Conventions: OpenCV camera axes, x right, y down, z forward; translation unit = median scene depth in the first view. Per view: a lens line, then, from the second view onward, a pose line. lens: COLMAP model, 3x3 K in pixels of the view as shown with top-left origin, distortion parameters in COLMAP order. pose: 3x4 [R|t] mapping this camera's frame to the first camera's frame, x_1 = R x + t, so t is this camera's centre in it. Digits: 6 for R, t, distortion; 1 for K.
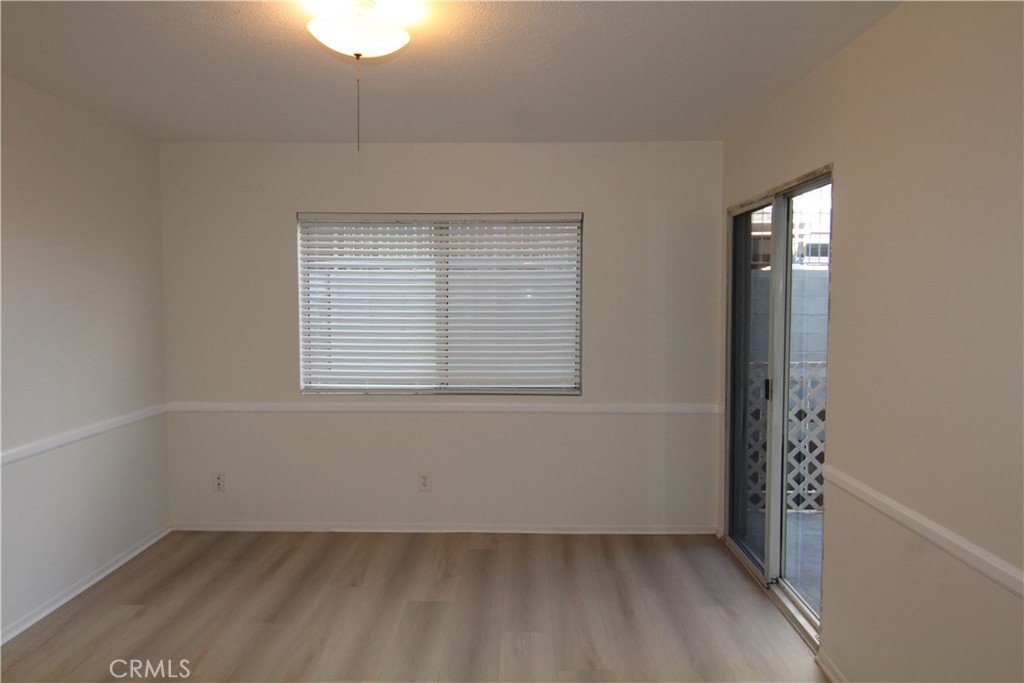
lens RADIAL K [[731.5, 0, 509.8], [0, 731.5, 337.2], [0, 0, 1]] dist [0.006245, -0.027064]
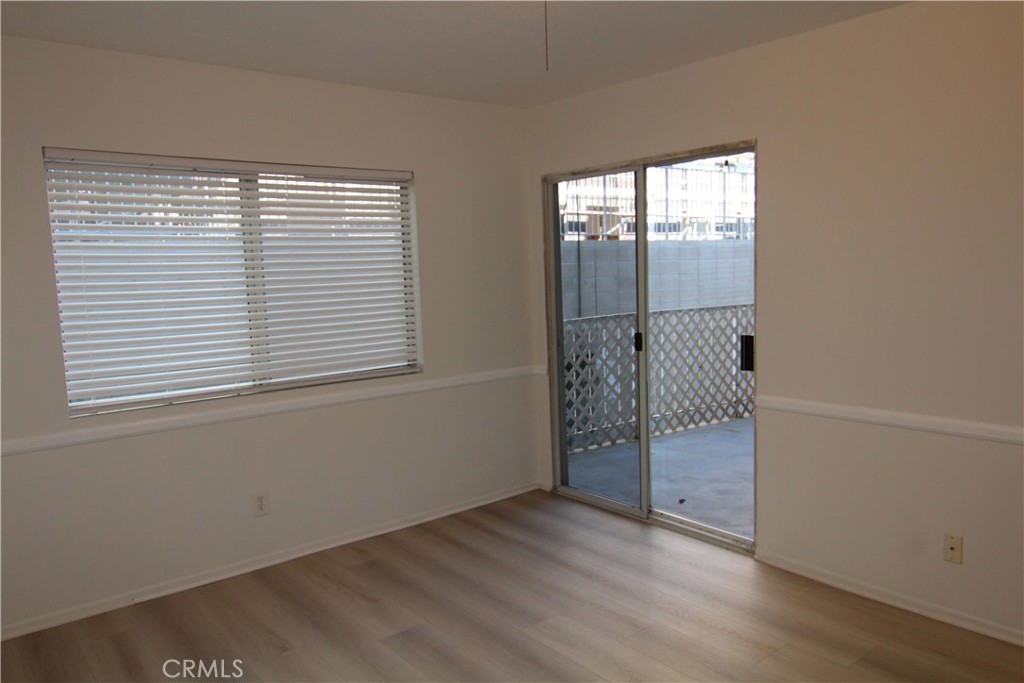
lens RADIAL K [[731.5, 0, 512.3], [0, 731.5, 347.7], [0, 0, 1]] dist [0.006245, -0.027064]
pose [[0.767690, -0.096218, 0.633557, -0.395498], [0.069076, 0.995328, 0.067459, -0.005278], [-0.637088, -0.008024, 0.770749, 0.220446]]
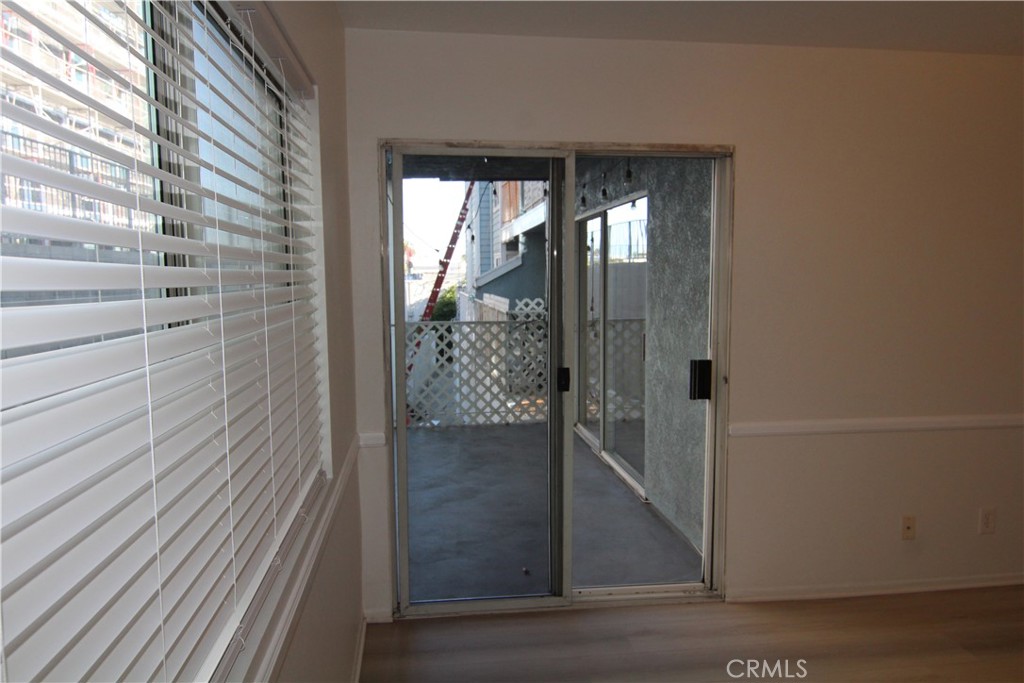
lens RADIAL K [[731.5, 0, 510.9], [0, 731.5, 347.8], [0, 0, 1]] dist [0.006245, -0.027064]
pose [[-0.128158, -0.096666, 0.987031, -0.378972], [0.060380, 0.992632, 0.105055, -0.045650], [-0.989914, 0.073061, -0.121377, 0.934370]]
